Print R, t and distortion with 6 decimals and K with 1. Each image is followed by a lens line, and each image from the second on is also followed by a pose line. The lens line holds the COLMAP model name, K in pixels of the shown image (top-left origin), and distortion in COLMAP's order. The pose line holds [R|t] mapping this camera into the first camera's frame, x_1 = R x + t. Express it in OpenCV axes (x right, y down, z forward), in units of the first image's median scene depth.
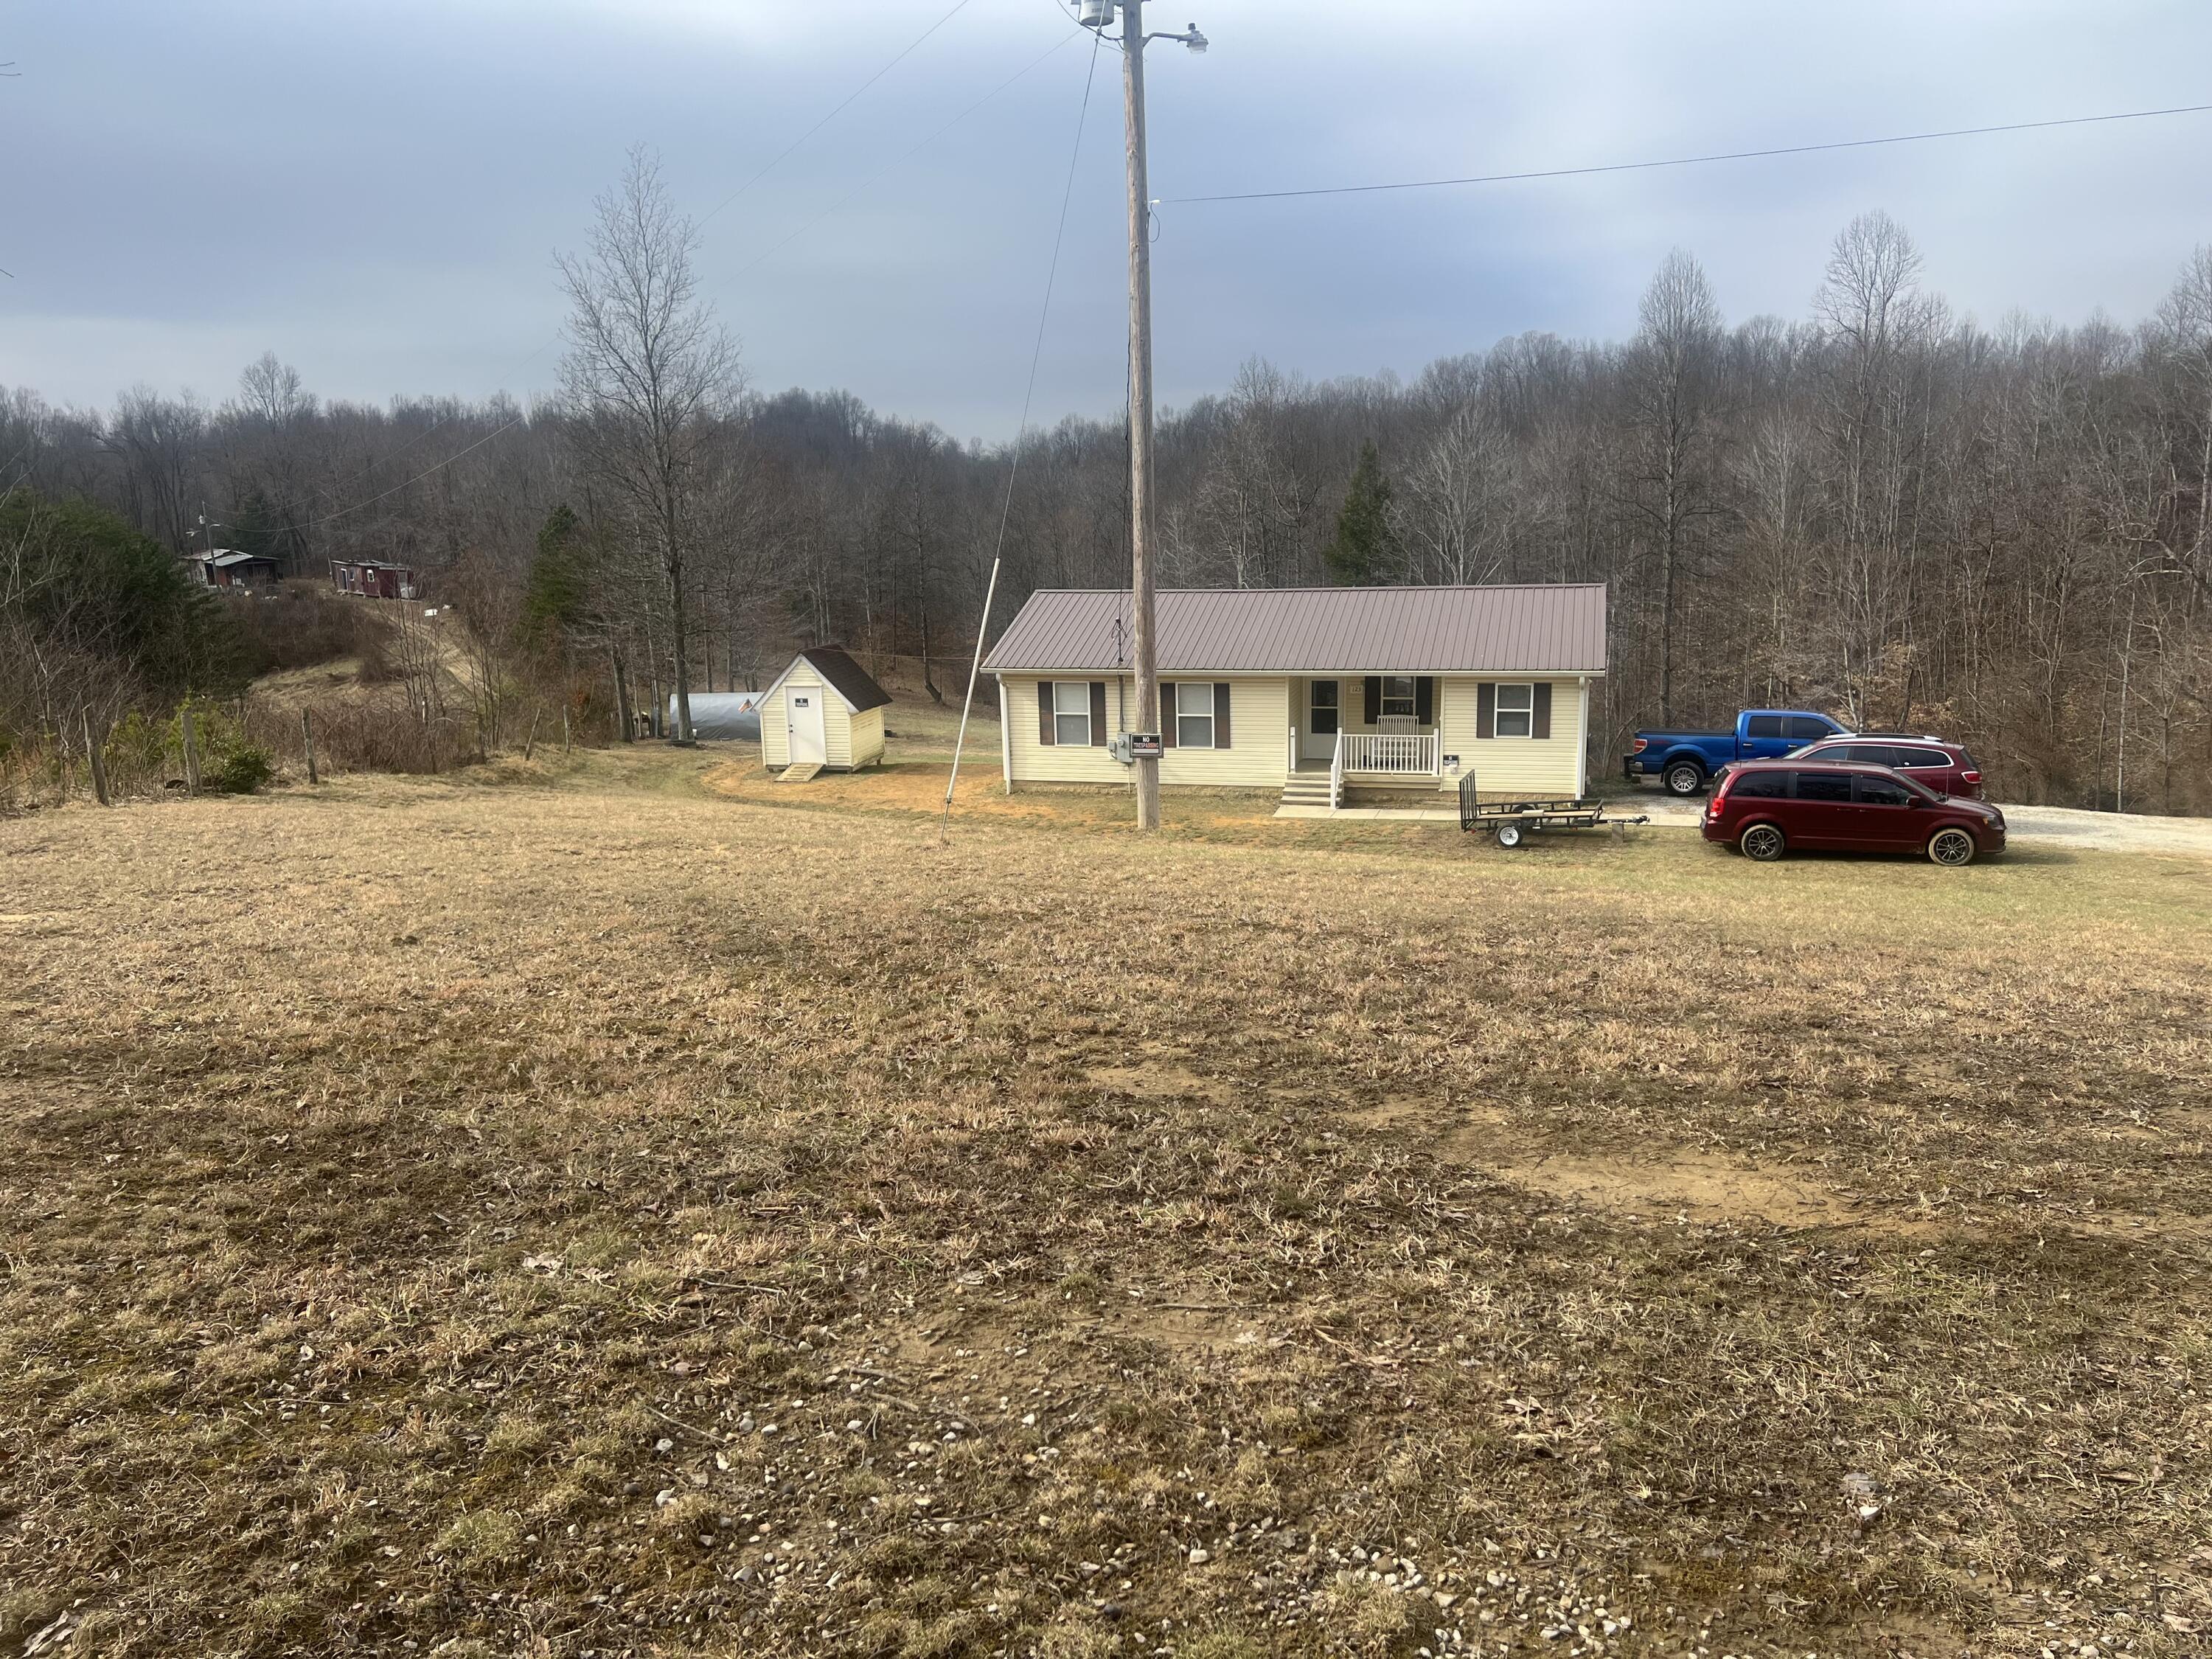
lens RADIAL K [[1632.5, 0, 1114.9], [0, 1632.5, 839.2], [0, 0, 1]] dist [0.135340, -0.331462]
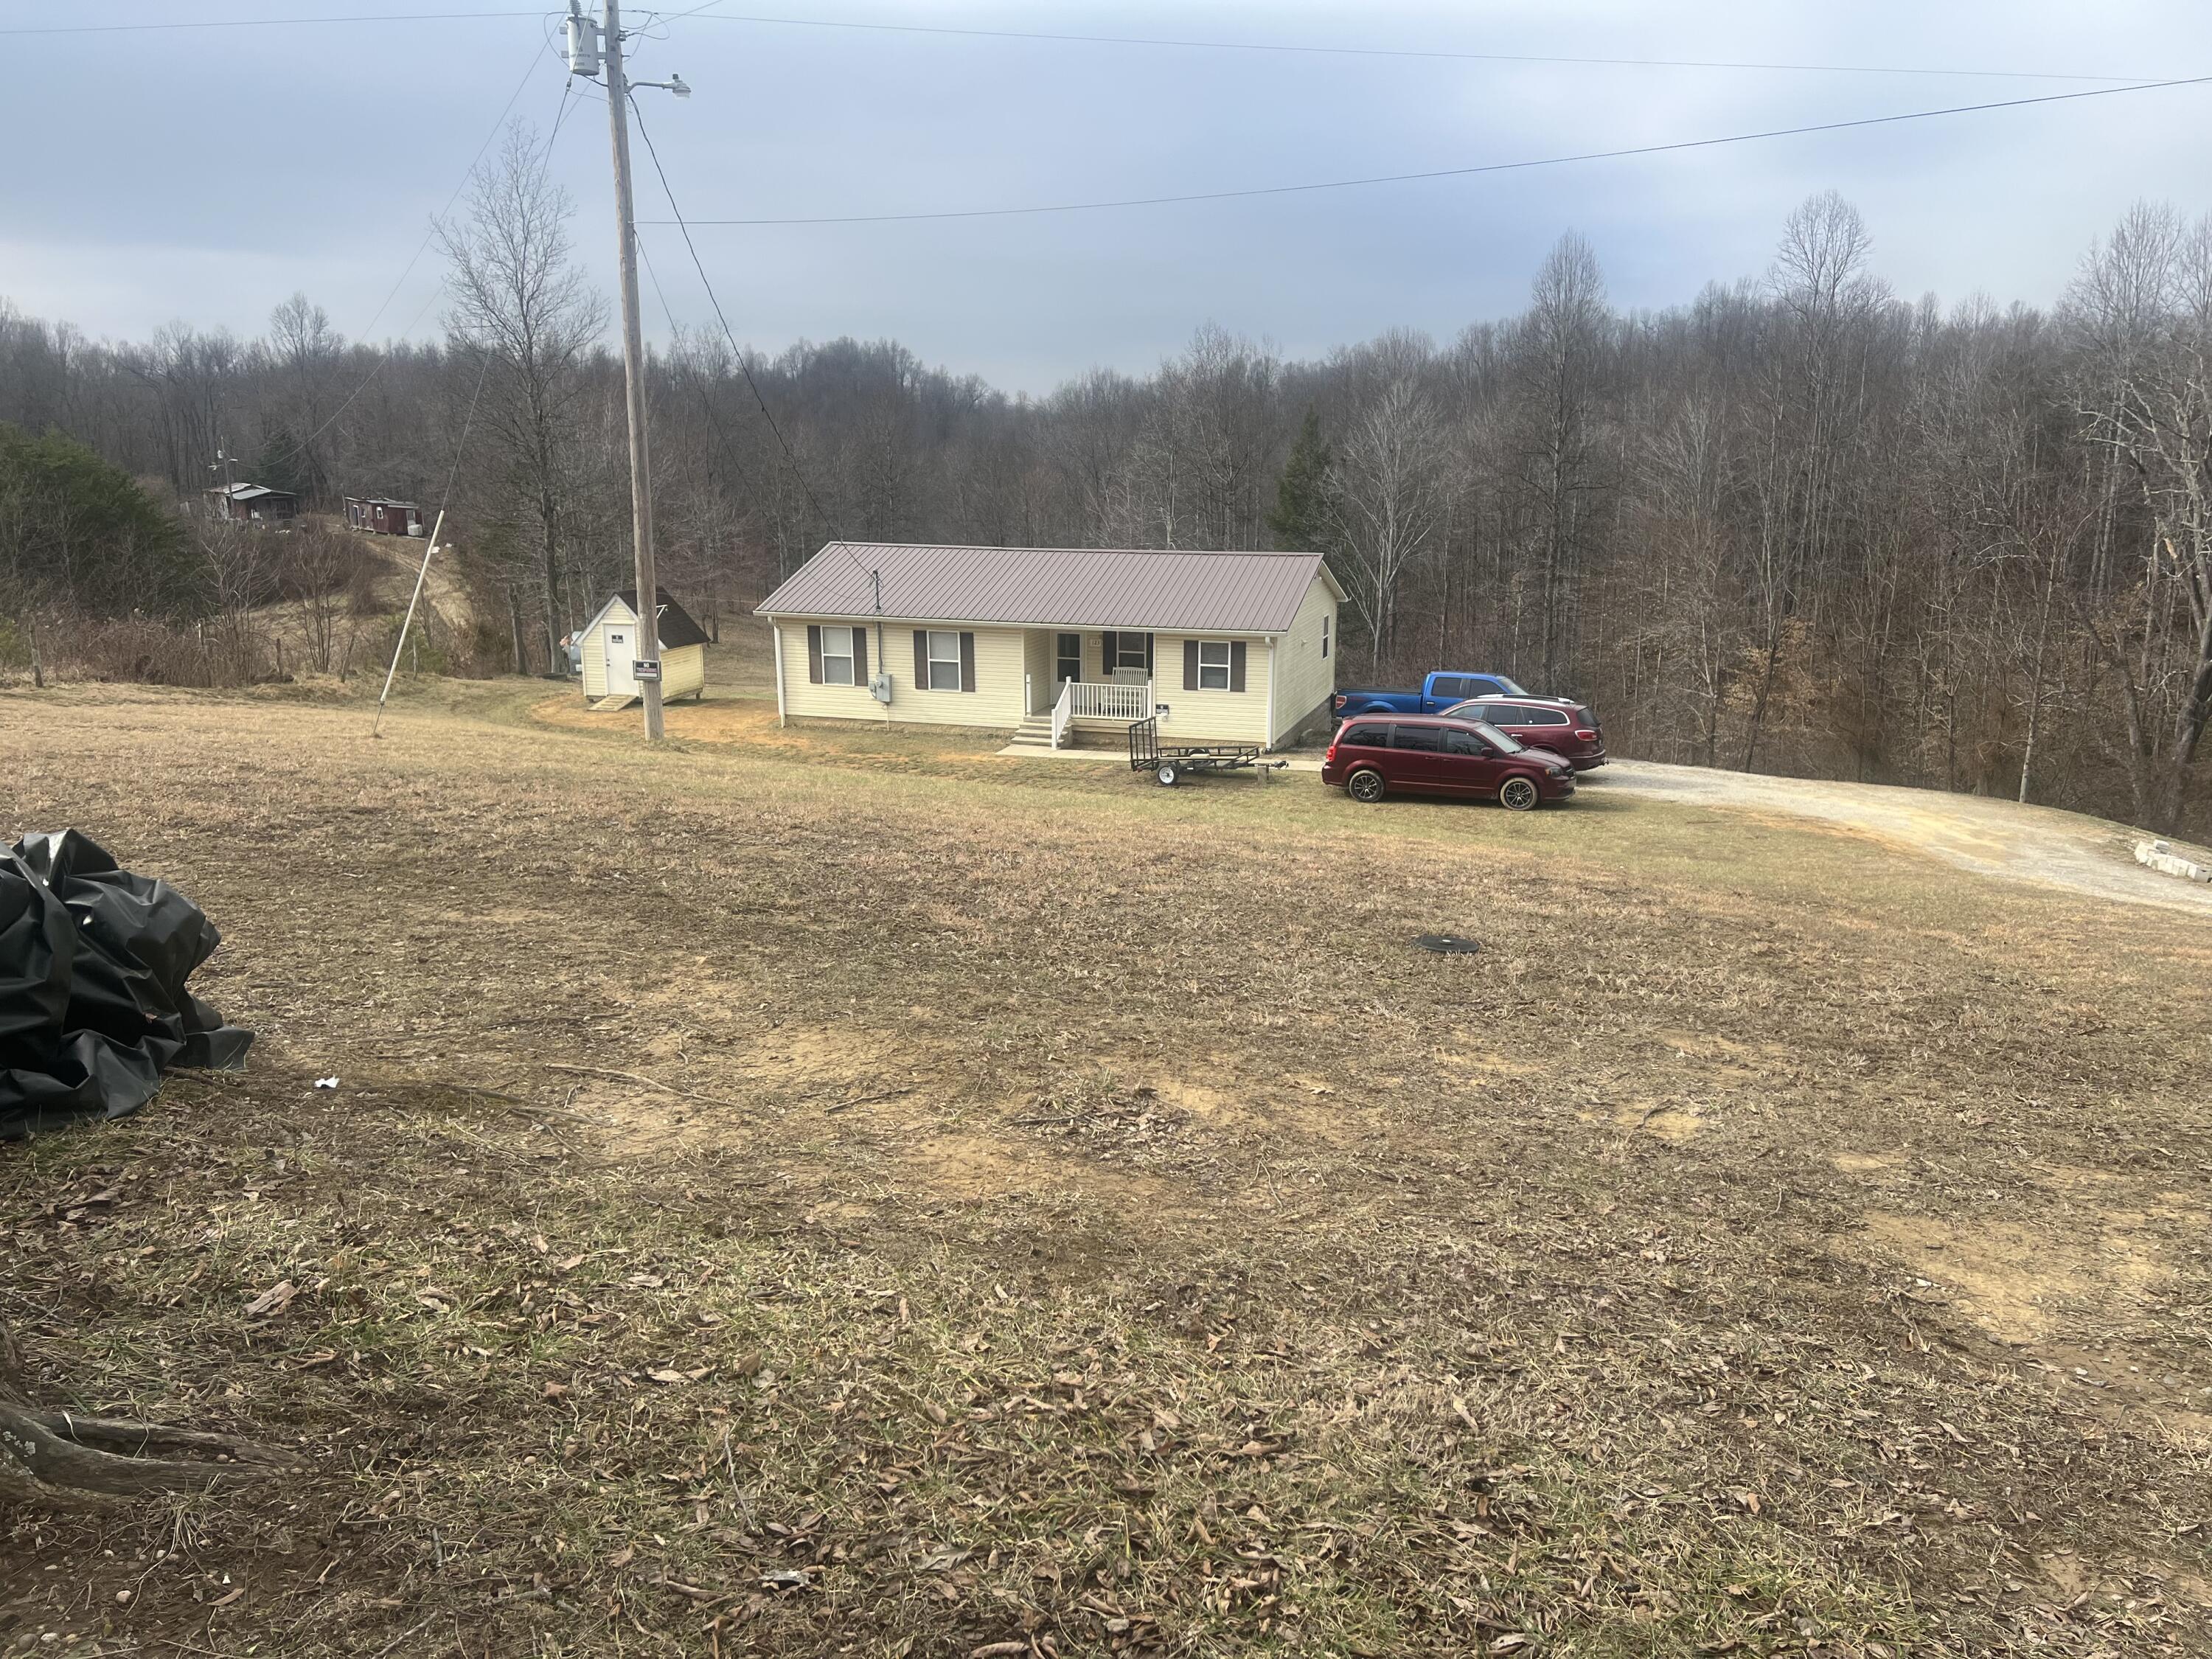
lens RADIAL K [[1632.5, 0, 1114.9], [0, 1632.5, 839.2], [0, 0, 1]] dist [0.135340, -0.331462]
pose [[0.998939, 0.033936, -0.031135, 0.246720], [-0.033140, 0.999120, 0.025719, 0.014599], [0.031981, -0.024660, 0.999184, -0.123469]]
